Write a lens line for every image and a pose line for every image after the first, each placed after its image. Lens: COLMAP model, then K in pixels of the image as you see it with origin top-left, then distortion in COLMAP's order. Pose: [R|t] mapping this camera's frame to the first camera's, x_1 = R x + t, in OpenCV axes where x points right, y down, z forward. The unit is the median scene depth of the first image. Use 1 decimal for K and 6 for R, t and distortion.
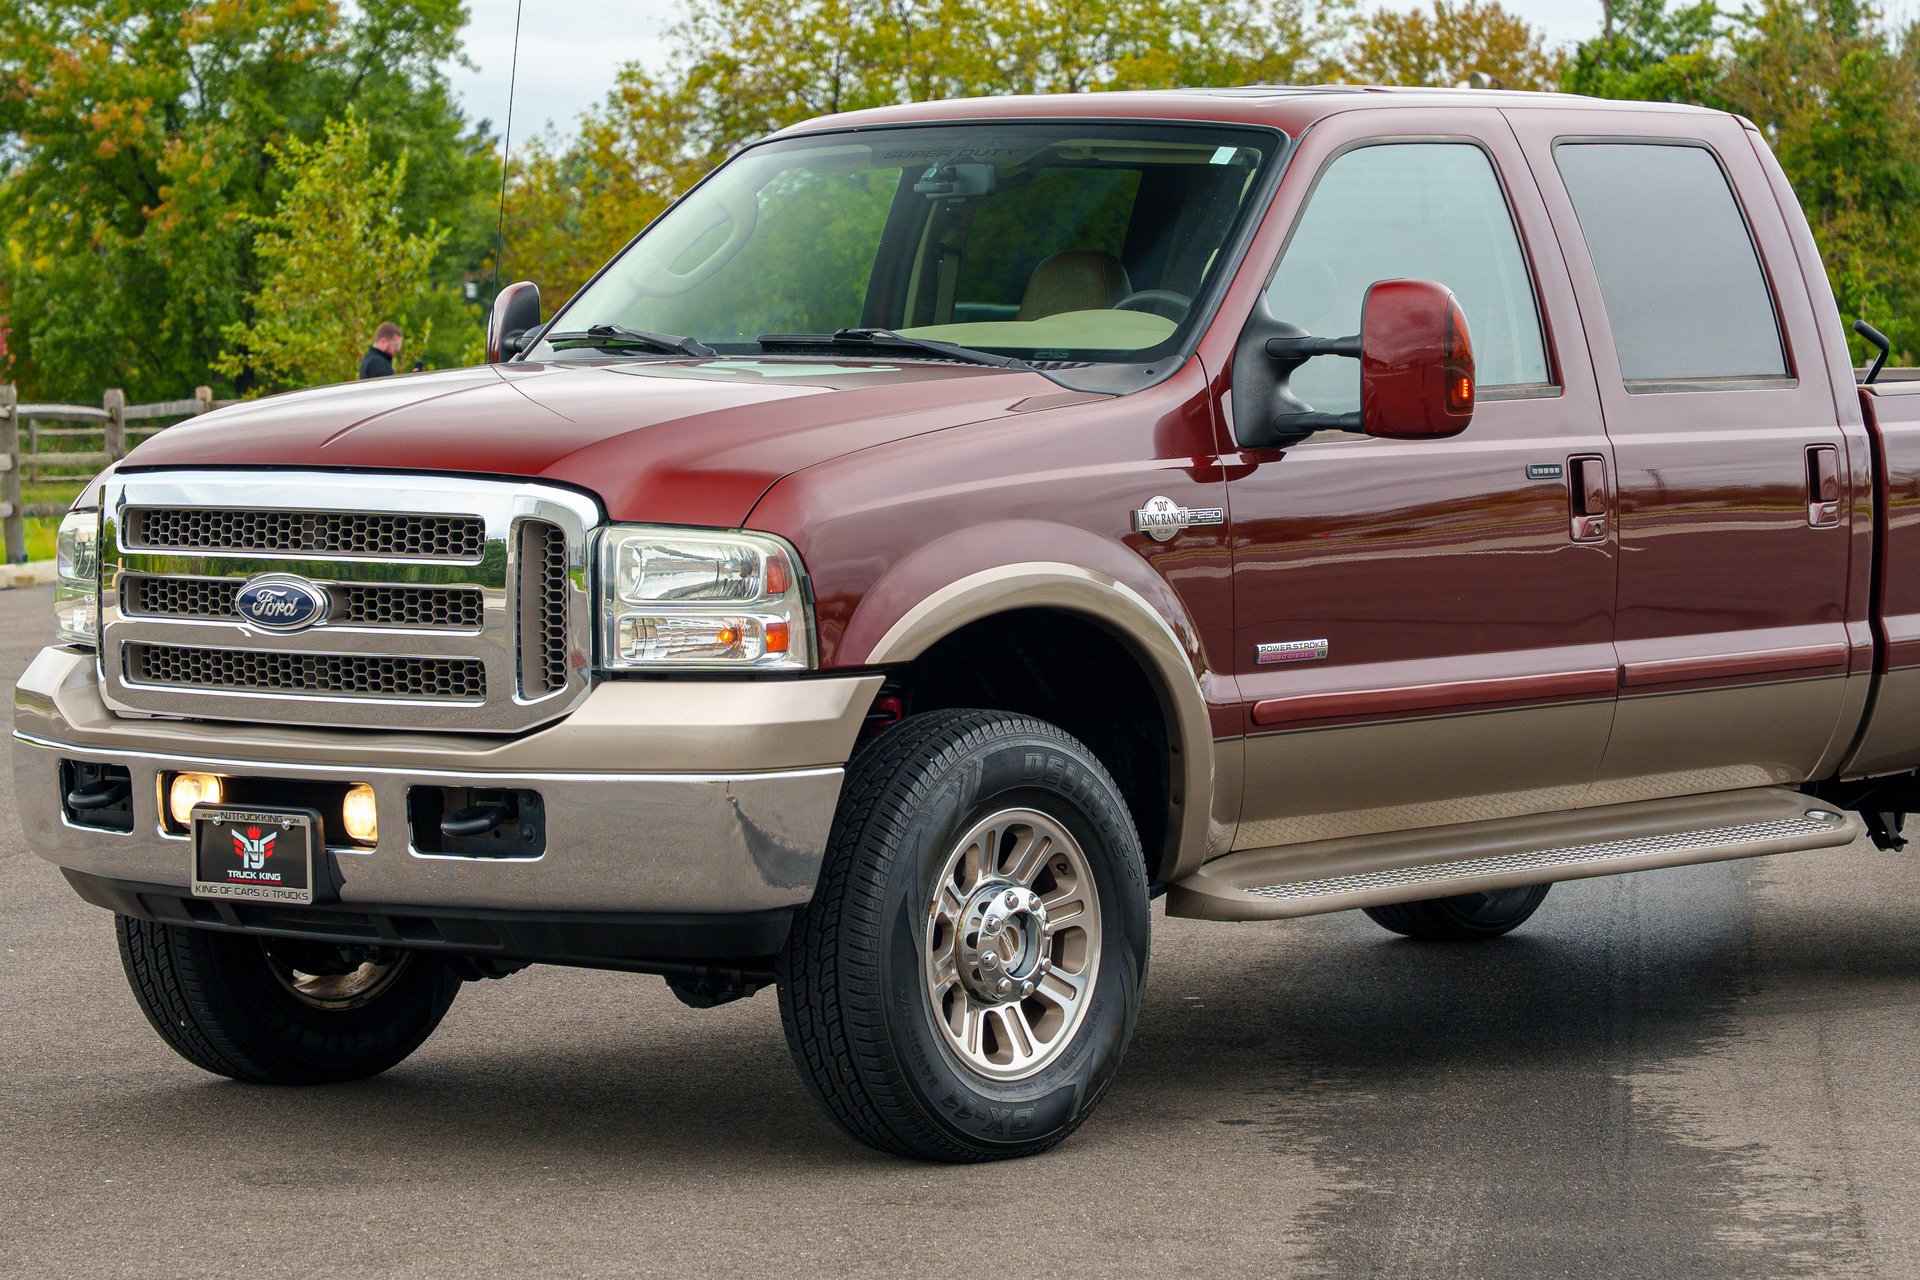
lens RADIAL K [[6077.1, 0, 994.0], [0, 6077.1, 614.5], [0, 0, 1]] dist [0.252204, 1.311059]
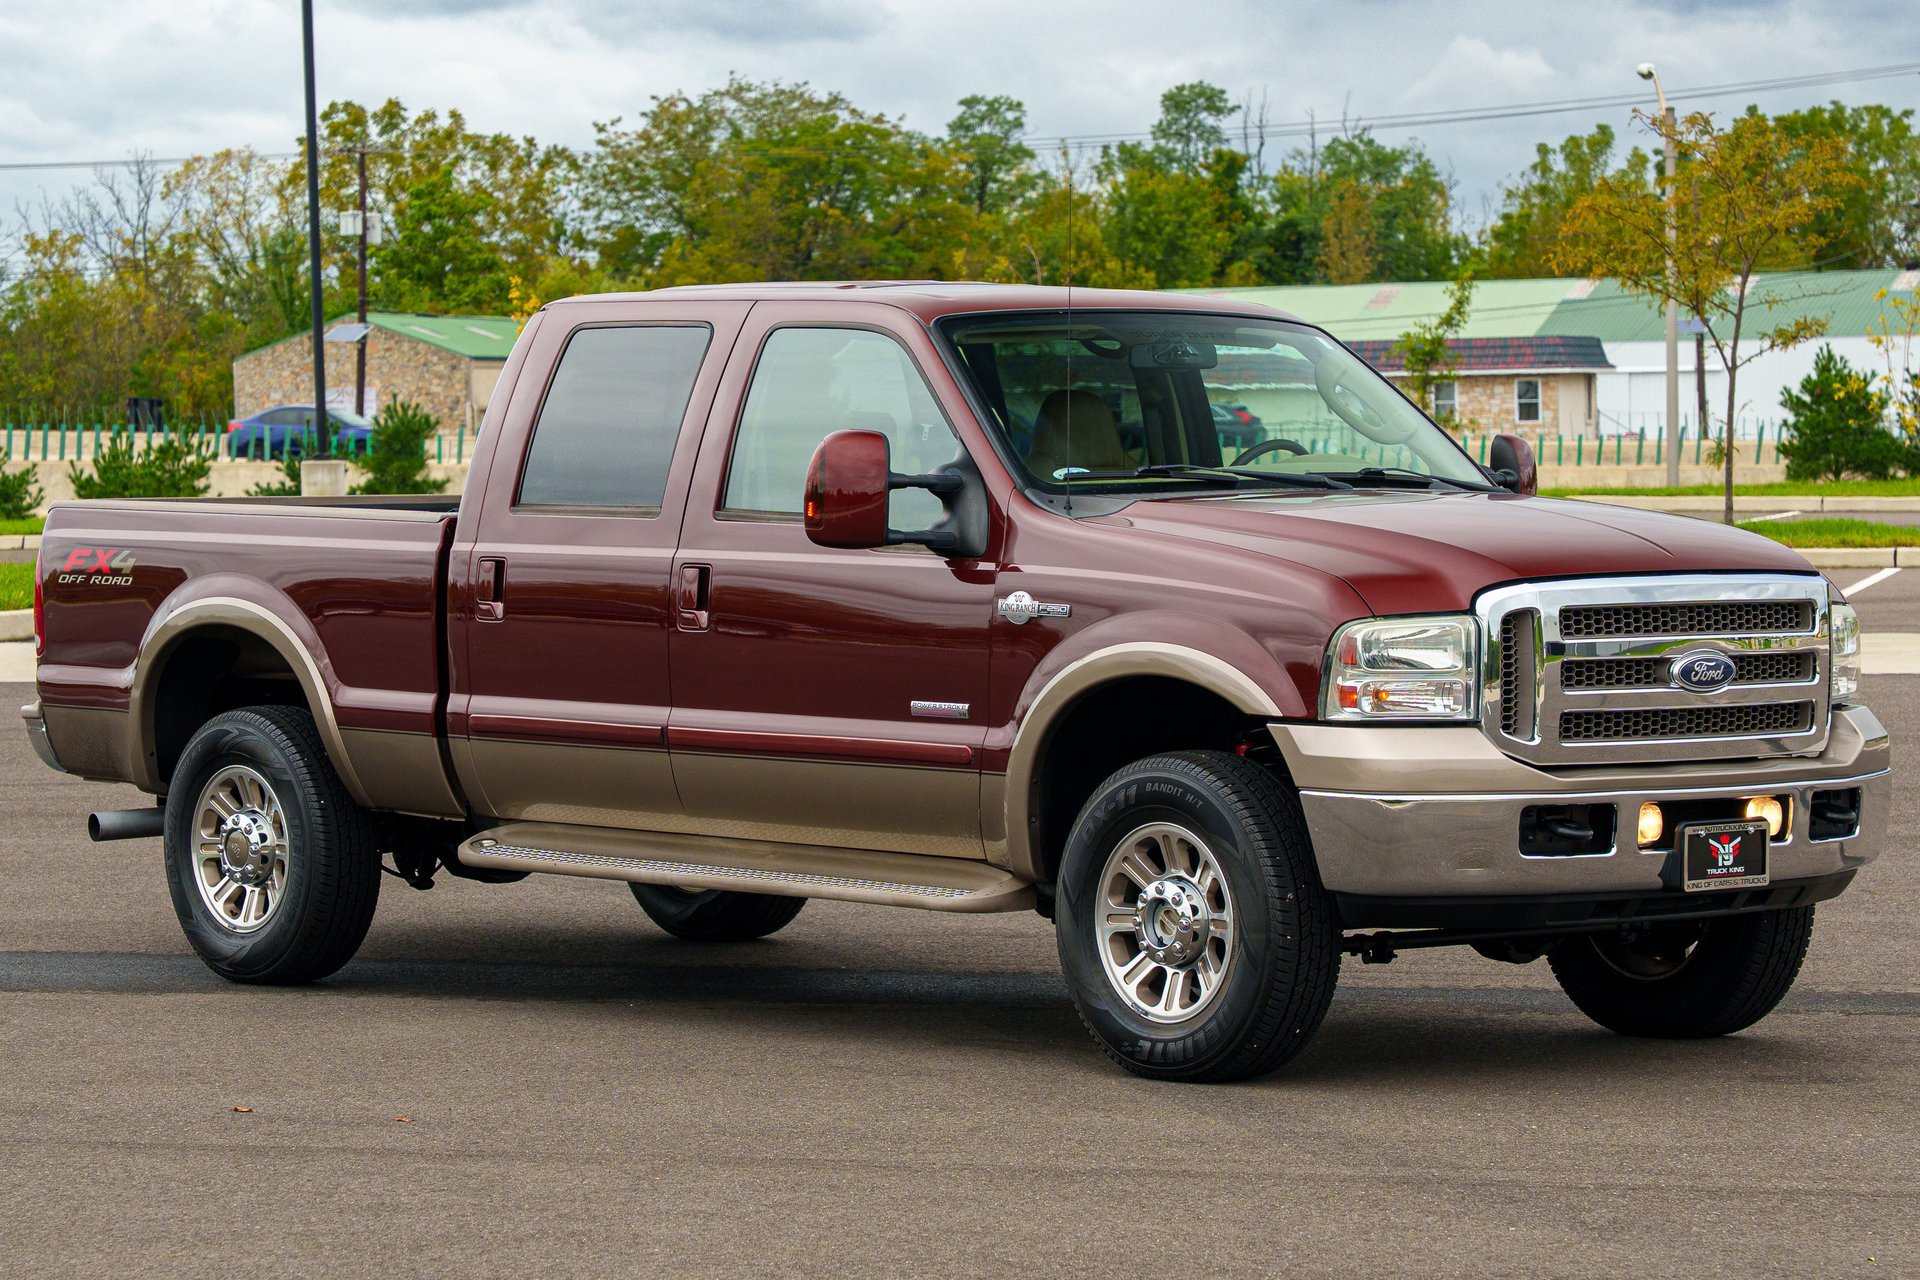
lens RADIAL K [[6077.1, 0, 994.0], [0, 6077.1, 614.5], [0, 0, 1]] dist [0.252204, 1.311059]
pose [[0.147271, -0.031335, 0.988600, -1.417203], [0.047127, 0.998585, 0.024632, -0.052915], [-0.987973, 0.042962, 0.148539, 0.908603]]
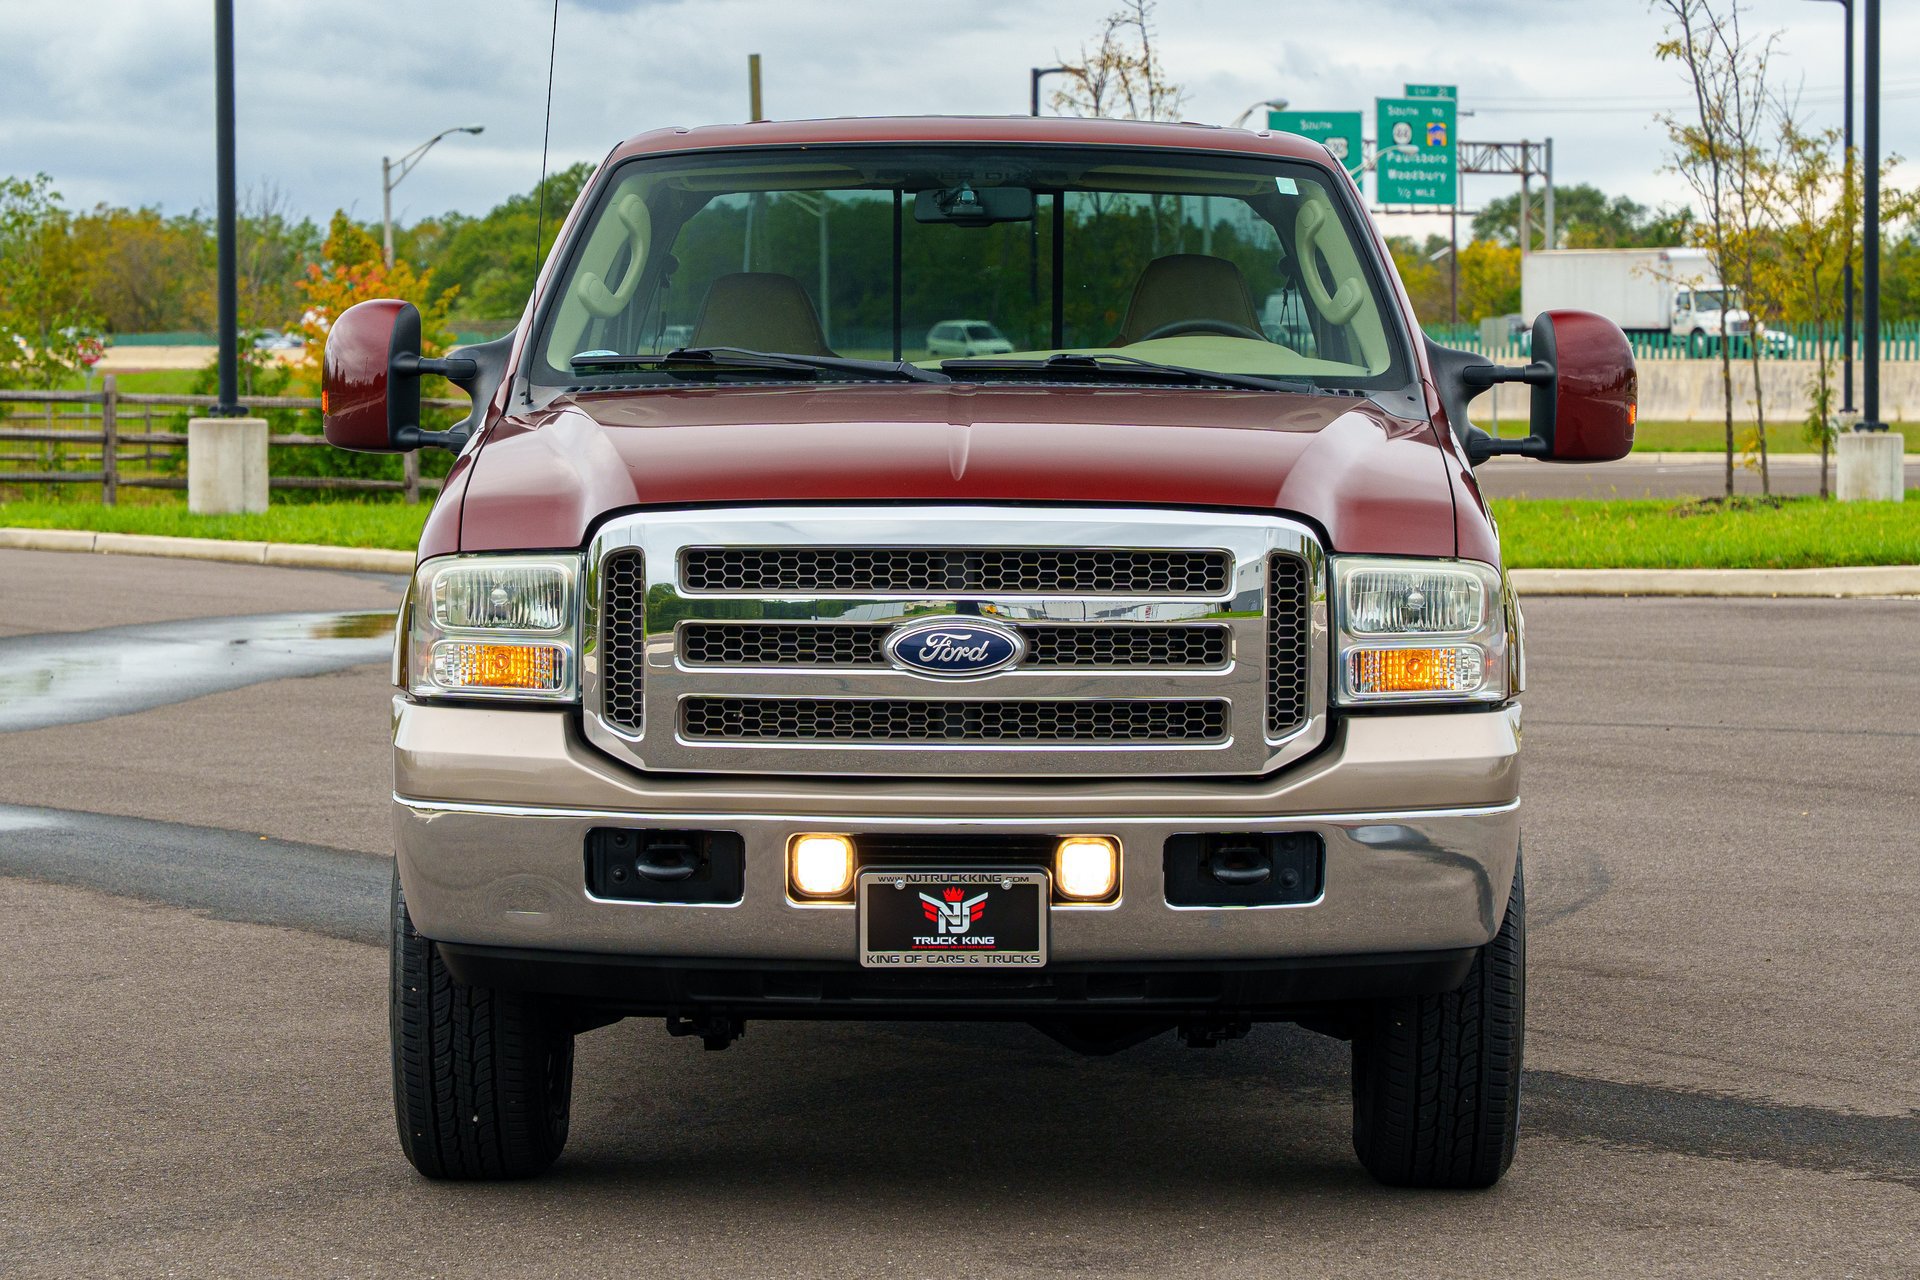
lens RADIAL K [[5506.9, 0, 960.0], [0, 5506.9, 677.7], [0, 0, 1]] dist [0.275930, -0.565552]
pose [[0.777408, -0.032169, 0.628173, -0.614612], [0.025432, 0.999482, 0.019710, -0.013178], [-0.628482, 0.000653, 0.777824, 0.328610]]
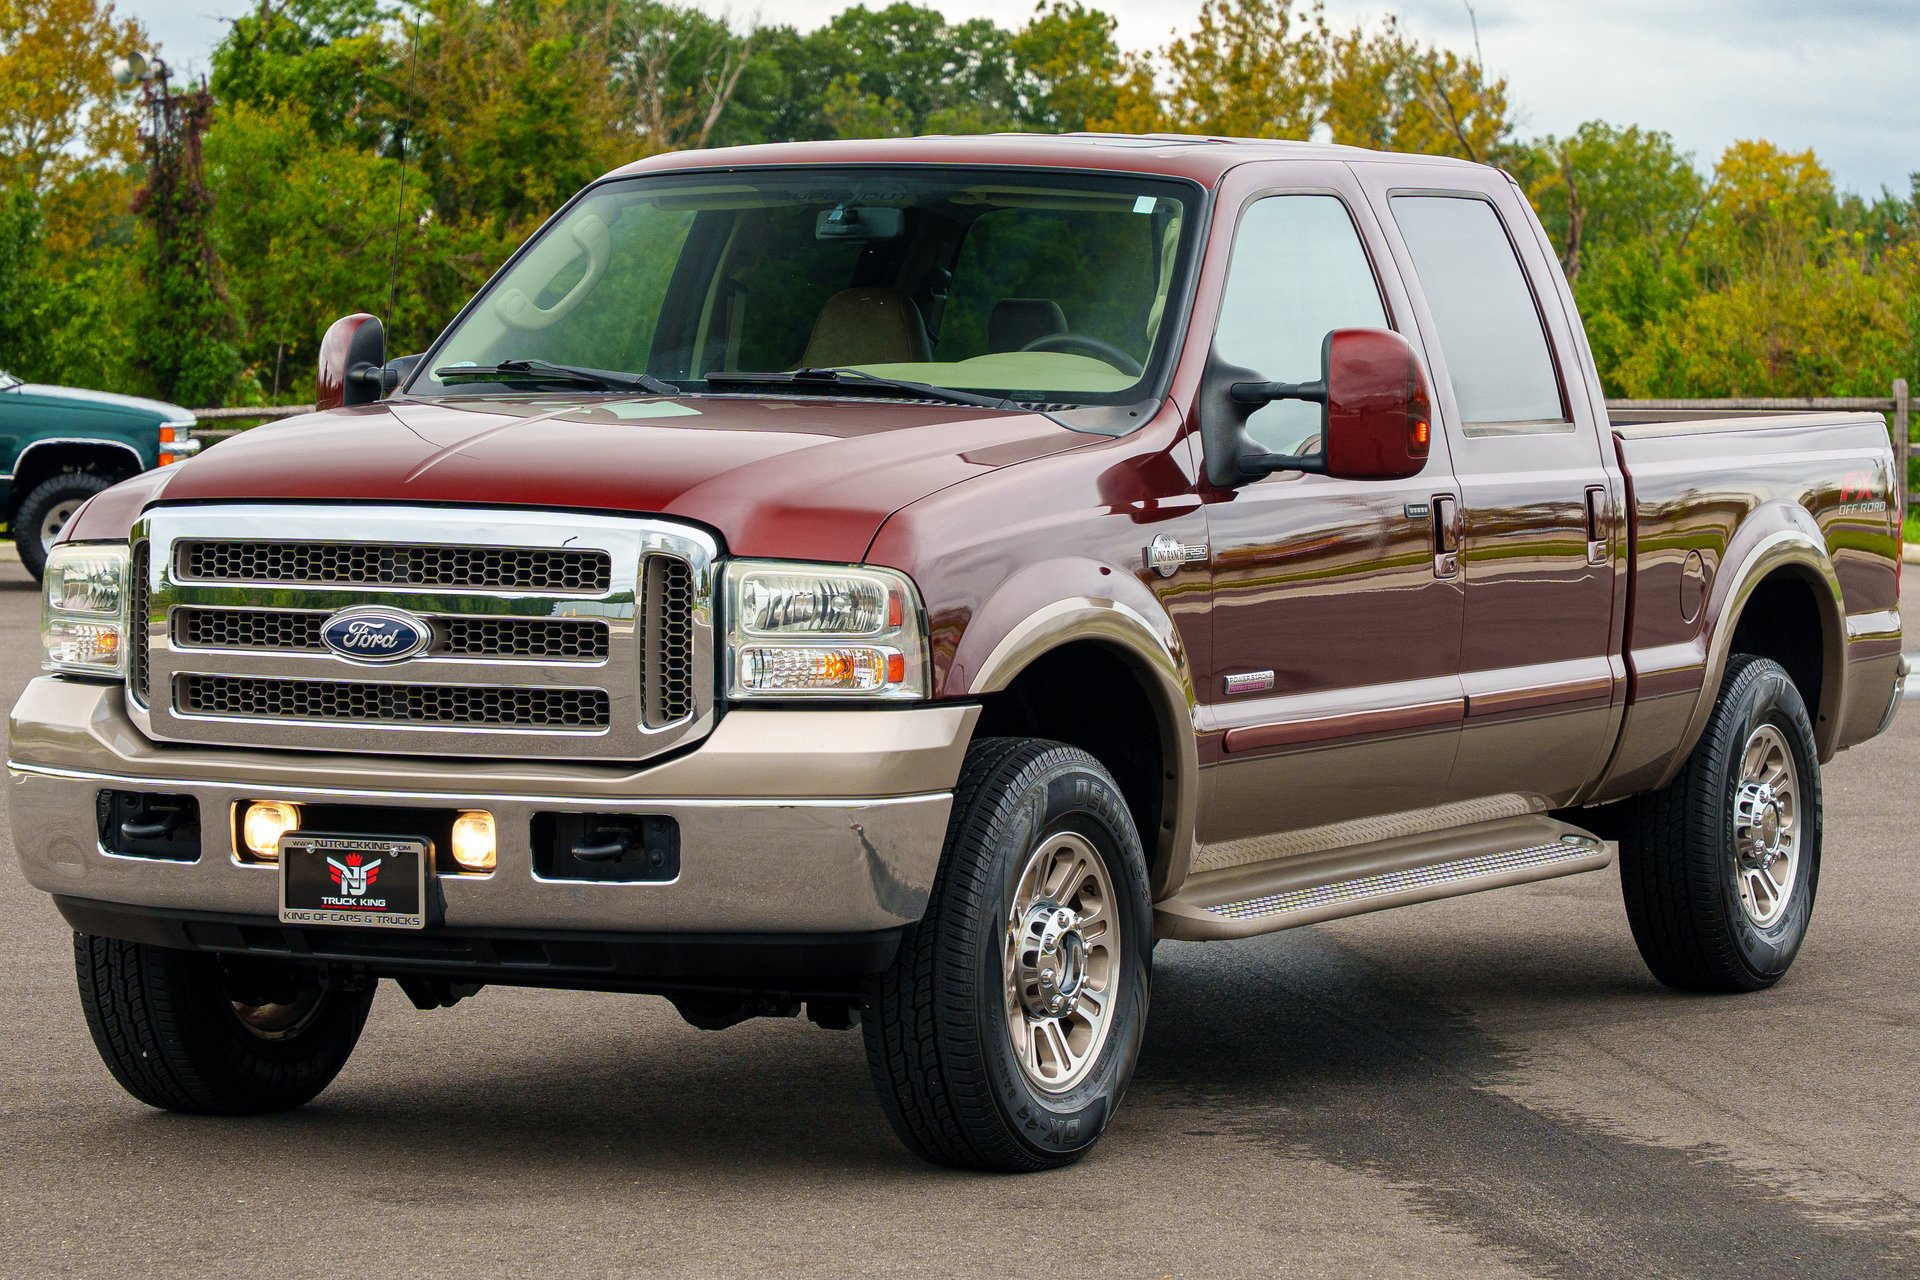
lens RADIAL K [[6782.5, 0, 1032.4], [0, 6782.5, 685.2], [0, 0, 1]] dist [0.260933, 1.501888]
pose [[0.971517, -0.000664, 0.236970, -0.266487], [-0.000488, 0.999988, 0.004803, 0.000965], [-0.236971, -0.004781, 0.971505, -0.125345]]
